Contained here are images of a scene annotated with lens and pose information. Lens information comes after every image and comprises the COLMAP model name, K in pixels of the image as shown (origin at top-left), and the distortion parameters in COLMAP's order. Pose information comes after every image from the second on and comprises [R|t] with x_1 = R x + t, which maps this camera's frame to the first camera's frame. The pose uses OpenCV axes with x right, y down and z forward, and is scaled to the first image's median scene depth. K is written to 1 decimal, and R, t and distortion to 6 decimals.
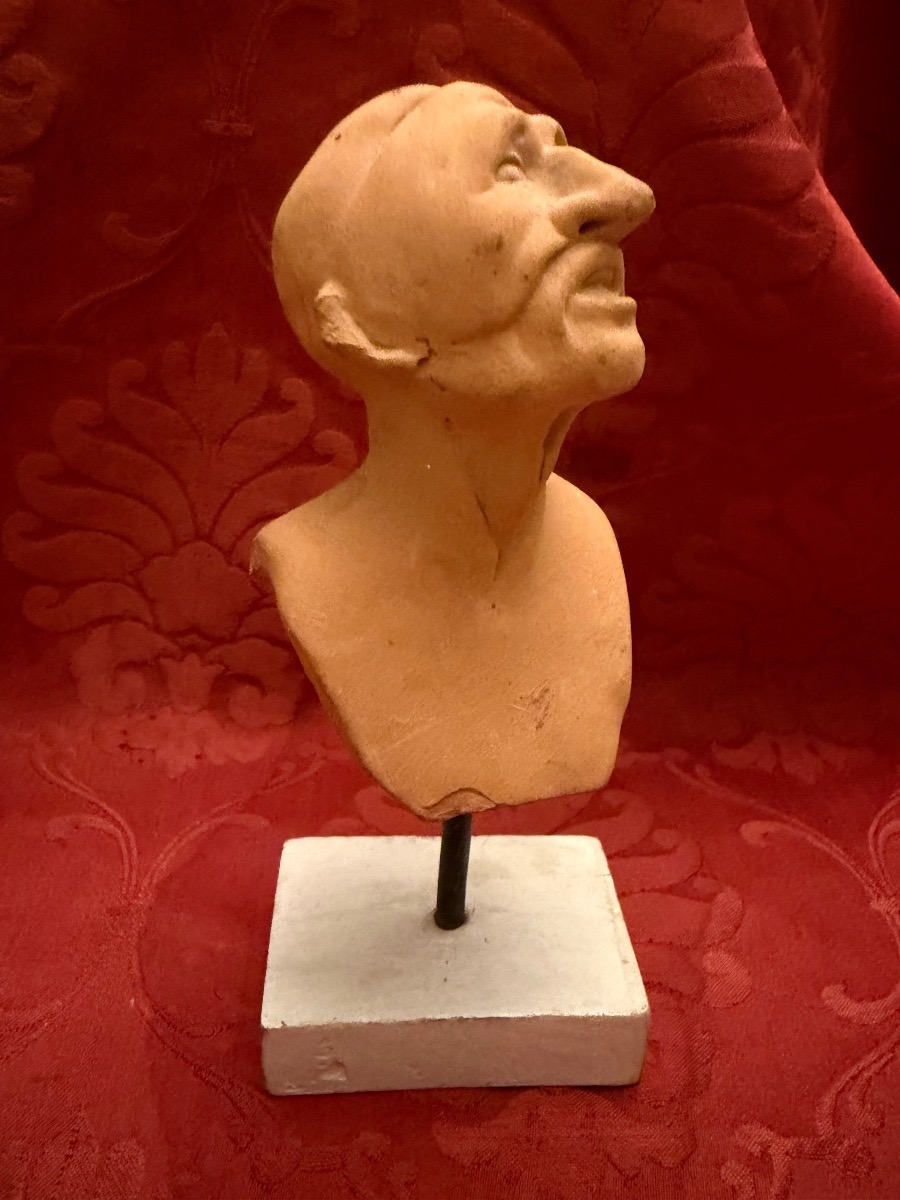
lens RADIAL K [[931.2, 0, 457.0], [0, 931.2, 512.7], [0, 0, 1]] dist [-0.002557, -0.002374]
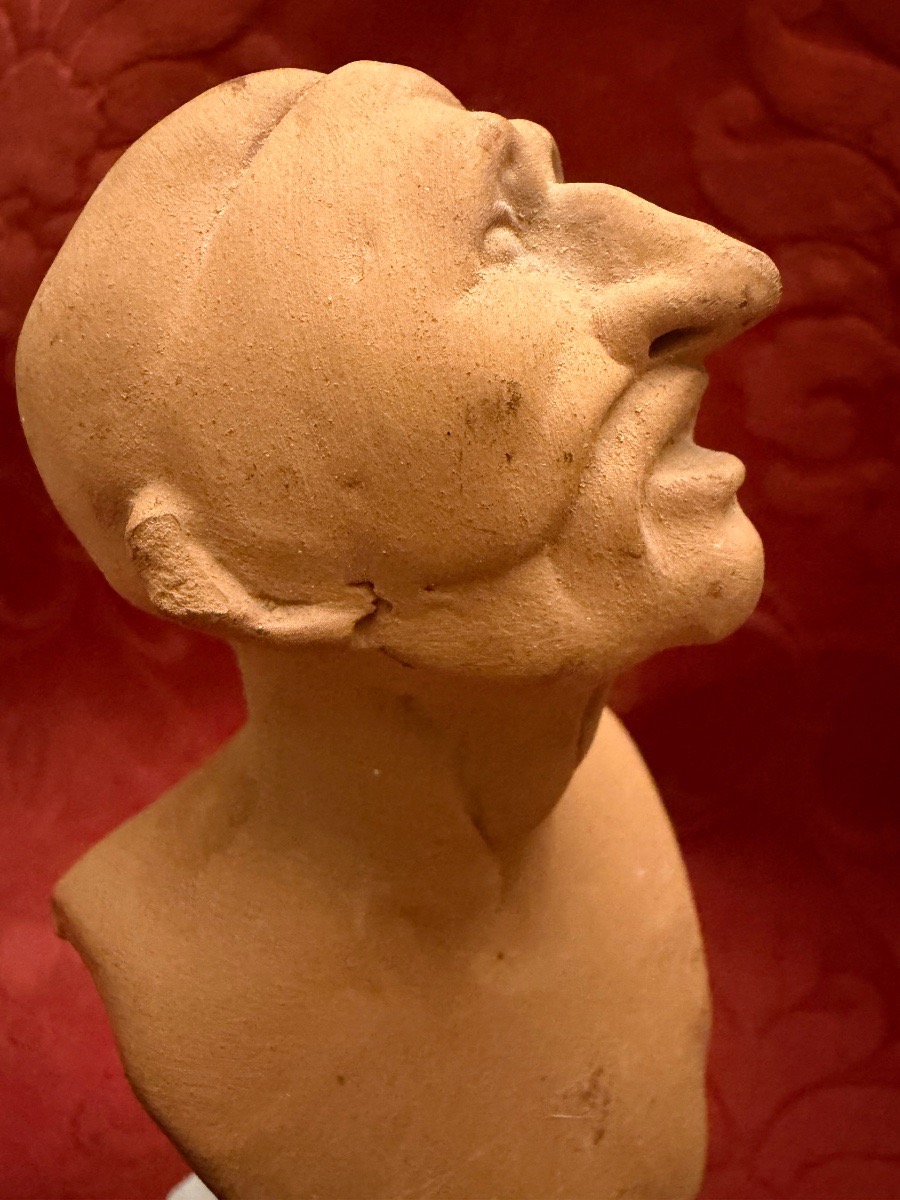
lens RADIAL K [[931.2, 0, 457.0], [0, 931.2, 512.7], [0, 0, 1]] dist [-0.002557, -0.002374]
pose [[0.970767, -0.124189, 0.205396, -0.086682], [0.117735, 0.992096, 0.043398, -0.243564], [-0.209163, -0.017947, 0.977716, 0.506214]]
